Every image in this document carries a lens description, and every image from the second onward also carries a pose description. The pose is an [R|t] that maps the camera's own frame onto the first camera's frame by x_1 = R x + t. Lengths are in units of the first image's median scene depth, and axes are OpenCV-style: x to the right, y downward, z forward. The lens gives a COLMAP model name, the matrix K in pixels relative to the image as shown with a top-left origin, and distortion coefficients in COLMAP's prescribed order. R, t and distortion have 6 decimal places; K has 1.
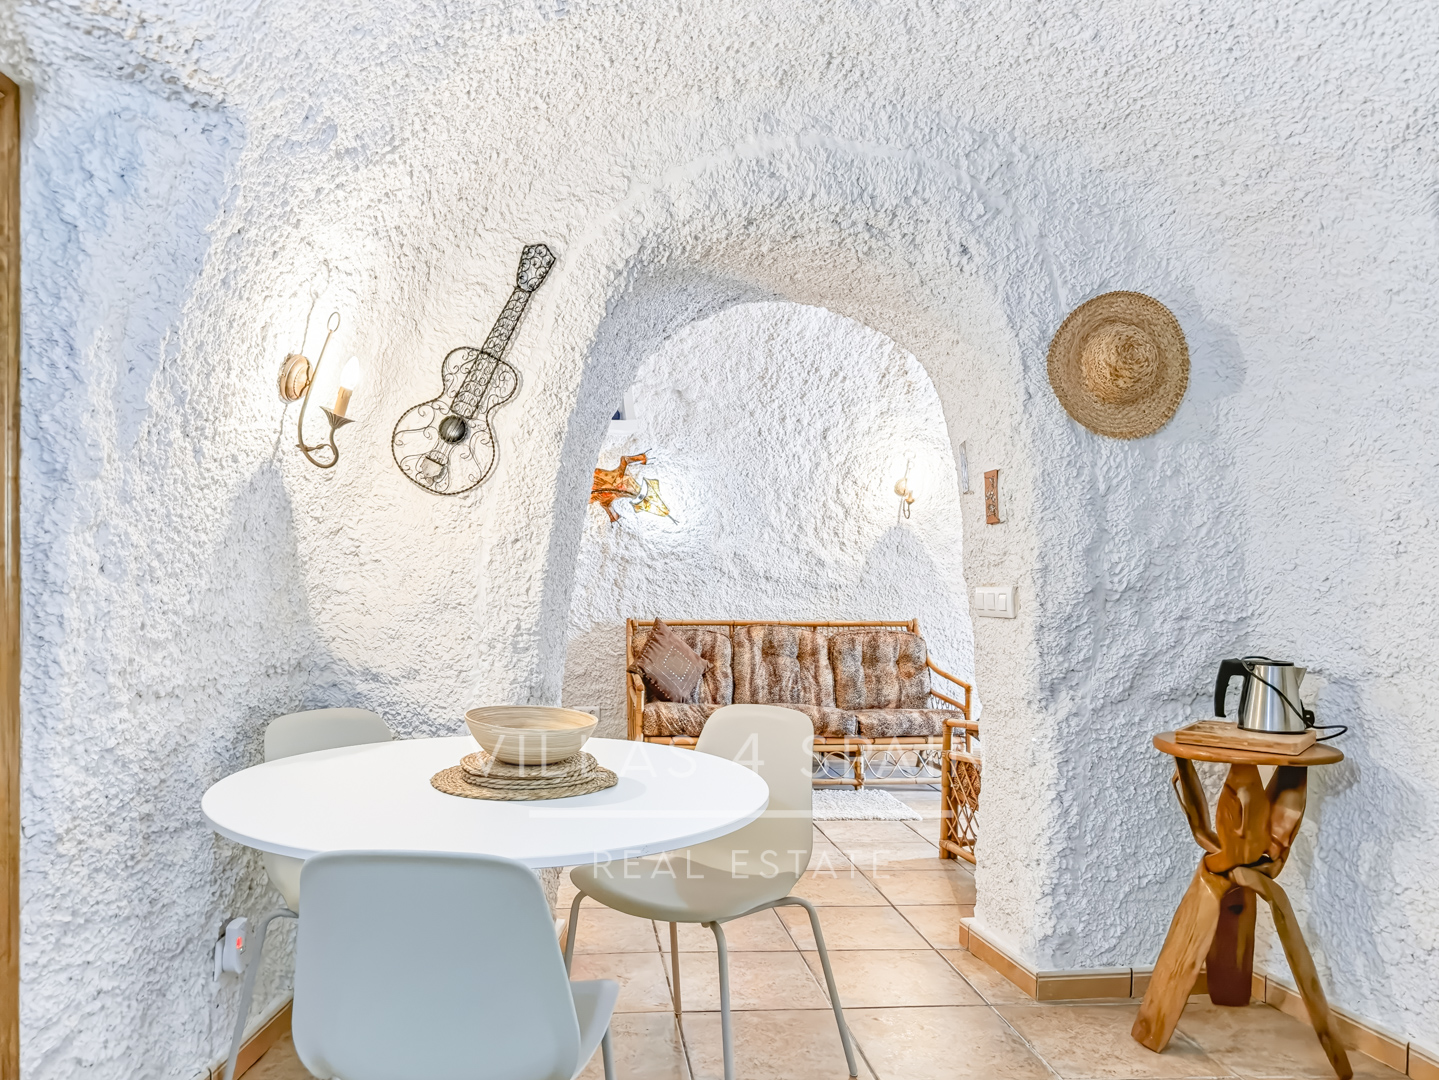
lens RADIAL K [[1045.9, 0, 717.1], [0, 1045.9, 541.8], [0, 0, 1]] dist [-0.007003, 0.001844]
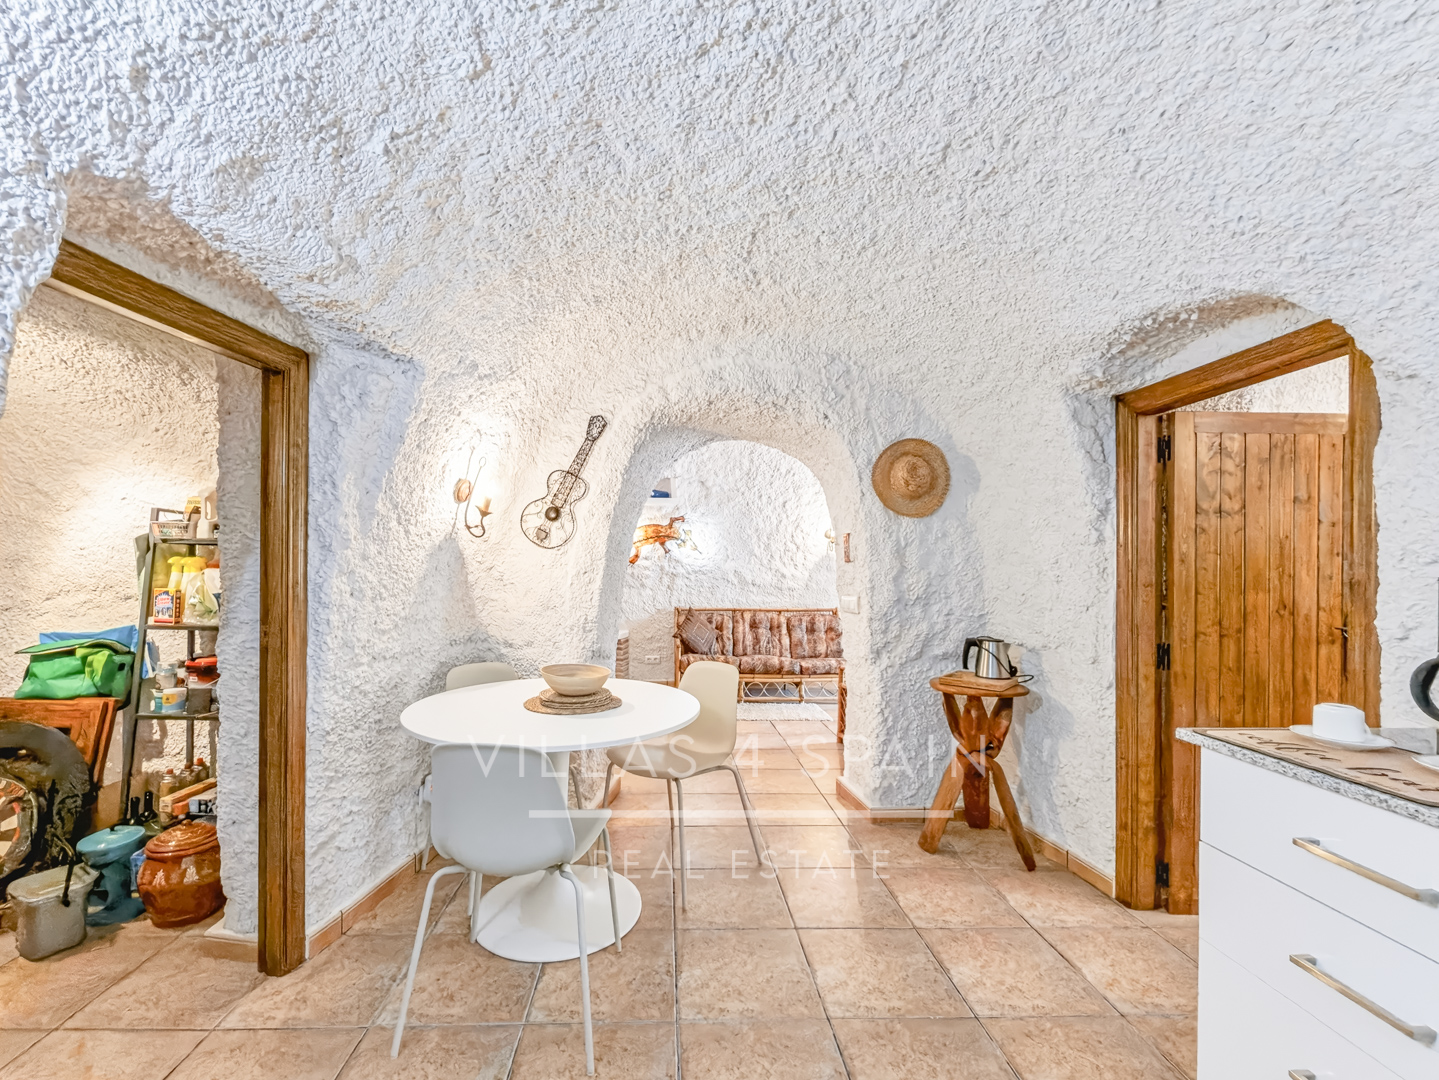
lens RADIAL K [[588.3, 0, 721.6], [0, 588.3, 550.5], [0, 0, 1]] dist [-0.000824, -0.000326]
pose [[0.999499, -0.000183, -0.031659, 0.087747], [-0.000341, 0.999863, -0.016542, -0.024464], [0.031657, 0.016544, 0.999362, -0.051689]]
